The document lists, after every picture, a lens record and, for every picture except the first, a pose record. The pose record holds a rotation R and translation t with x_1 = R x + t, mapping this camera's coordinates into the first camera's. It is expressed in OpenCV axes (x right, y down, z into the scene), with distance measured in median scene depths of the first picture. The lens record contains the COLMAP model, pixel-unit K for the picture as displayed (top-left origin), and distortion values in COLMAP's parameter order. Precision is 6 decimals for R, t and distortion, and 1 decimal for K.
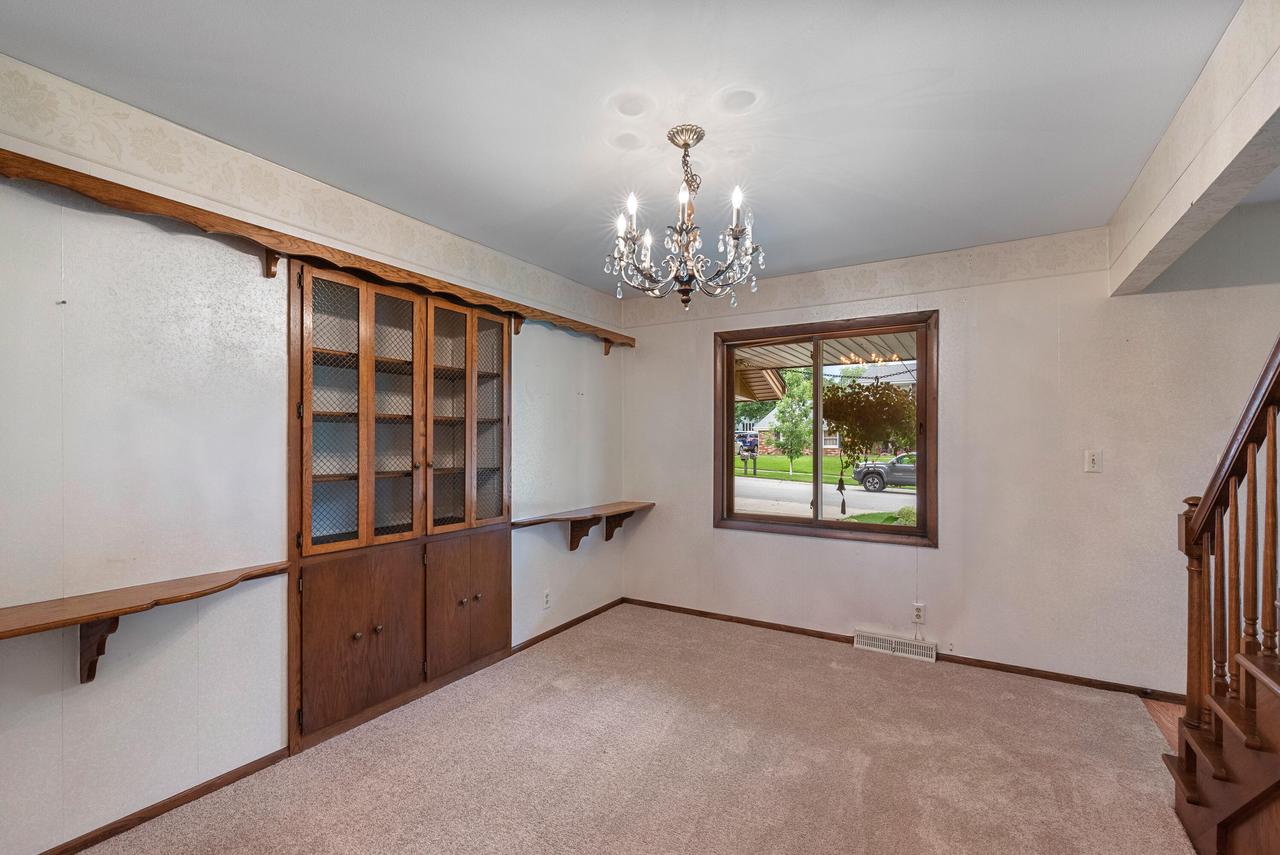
lens RADIAL K [[564.2, 0, 639.3], [0, 564.2, 431.5], [0, 0, 1]] dist [0.002076, 0.000398]
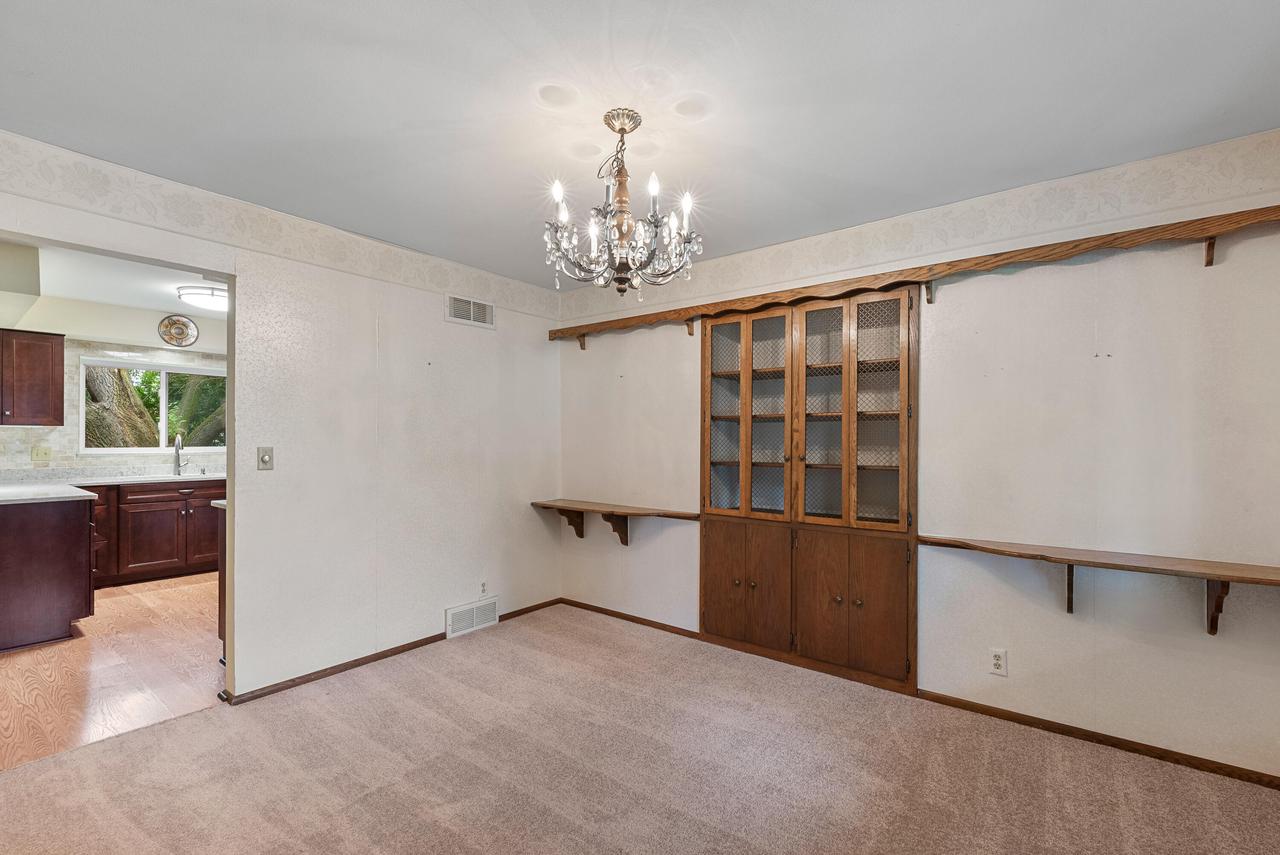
lens RADIAL K [[555.4, 0, 638.4], [0, 555.4, 437.8], [0, 0, 1]] dist [0.000101, -0.000088]
pose [[-0.116826, -0.010736, -0.993094, 0.719534], [0.006901, 0.999909, -0.011622, 0.029627], [0.993128, -0.008211, -0.116741, 0.797464]]
